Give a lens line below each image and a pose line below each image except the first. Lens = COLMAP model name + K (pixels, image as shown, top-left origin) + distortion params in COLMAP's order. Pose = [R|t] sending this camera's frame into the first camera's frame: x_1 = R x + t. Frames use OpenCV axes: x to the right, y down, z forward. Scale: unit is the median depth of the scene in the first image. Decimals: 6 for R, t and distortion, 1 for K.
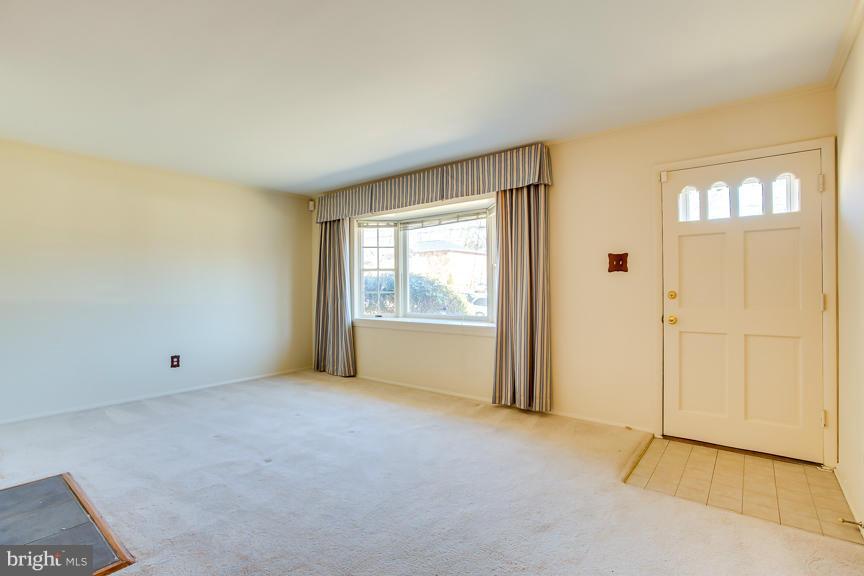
lens RADIAL K [[405.5, 0, 432.0], [0, 405.5, 288.0], [0, 0, 1]] dist [0.000009, 0.000276]
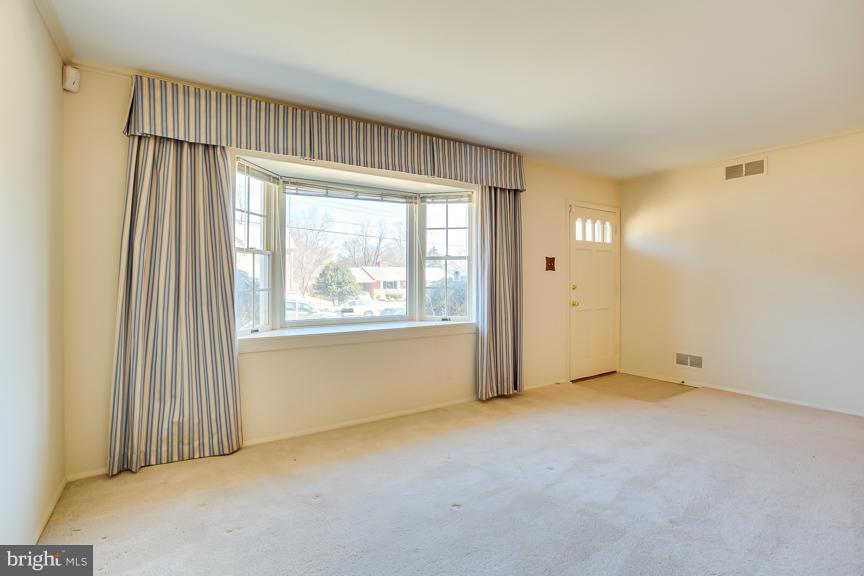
lens RADIAL K [[439.1, 0, 435.1], [0, 439.1, 285.1], [0, 0, 1]] dist [-0.003026, -0.000471]
pose [[0.313427, -0.003653, 0.949605, -0.921247], [0.000571, 0.999993, 0.003658, 0.002174], [-0.949612, -0.000605, 0.313427, 0.792139]]
